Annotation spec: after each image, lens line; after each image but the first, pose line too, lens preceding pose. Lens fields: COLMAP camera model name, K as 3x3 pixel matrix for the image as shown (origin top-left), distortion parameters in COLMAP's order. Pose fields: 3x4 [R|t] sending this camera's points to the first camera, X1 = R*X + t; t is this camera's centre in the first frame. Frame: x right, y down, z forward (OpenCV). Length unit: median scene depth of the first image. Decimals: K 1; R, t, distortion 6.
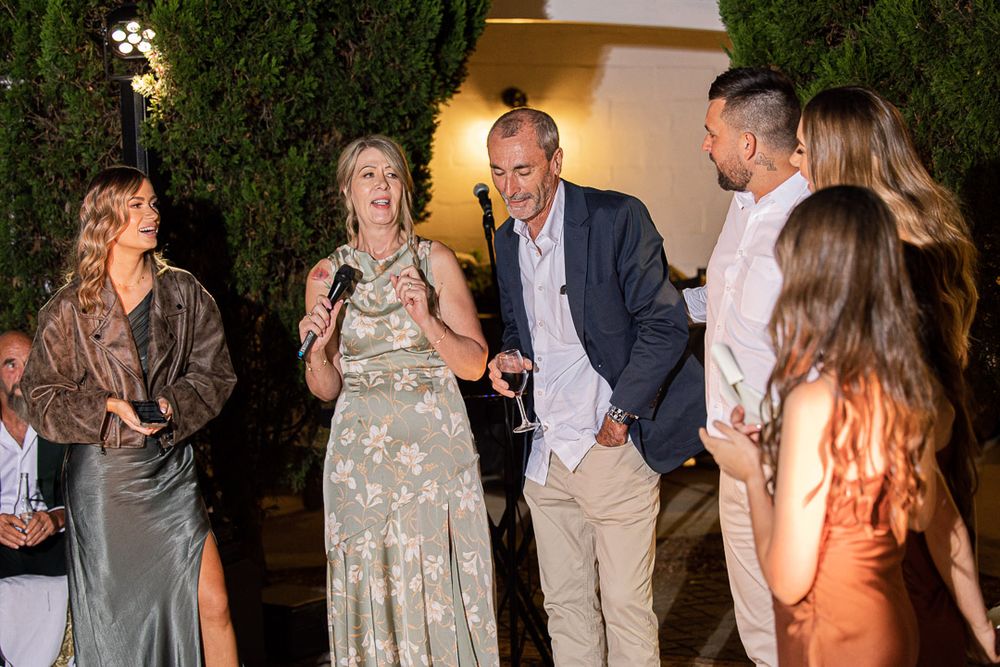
lens RADIAL K [[2093.5, 0, 500.7], [0, 2093.5, 332.3], [0, 0, 1]] dist [-0.252609, 0.000000]
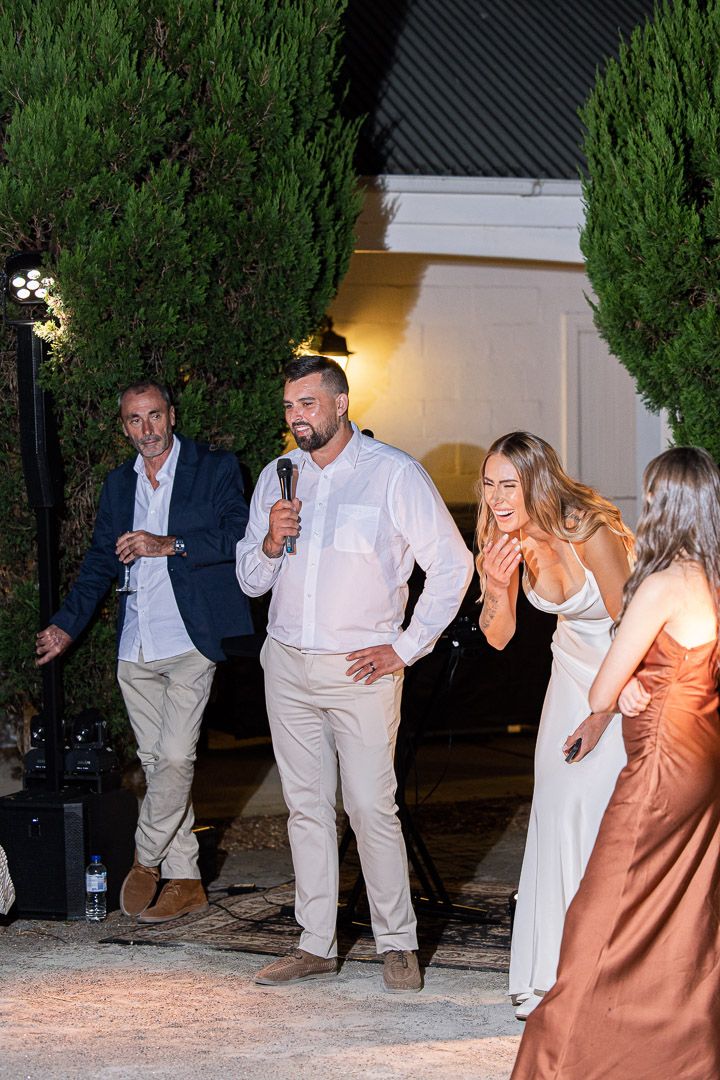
lens RADIAL K [[3018.2, 0, 359.1], [0, 3018.2, 539.8], [0, 0, 1]] dist [-0.017211, 0.000000]
pose [[0.997818, 0.007986, 0.065536, -0.111959], [-0.006376, 0.999674, -0.024742, 0.023865], [-0.065712, 0.024270, 0.997543, -0.536318]]
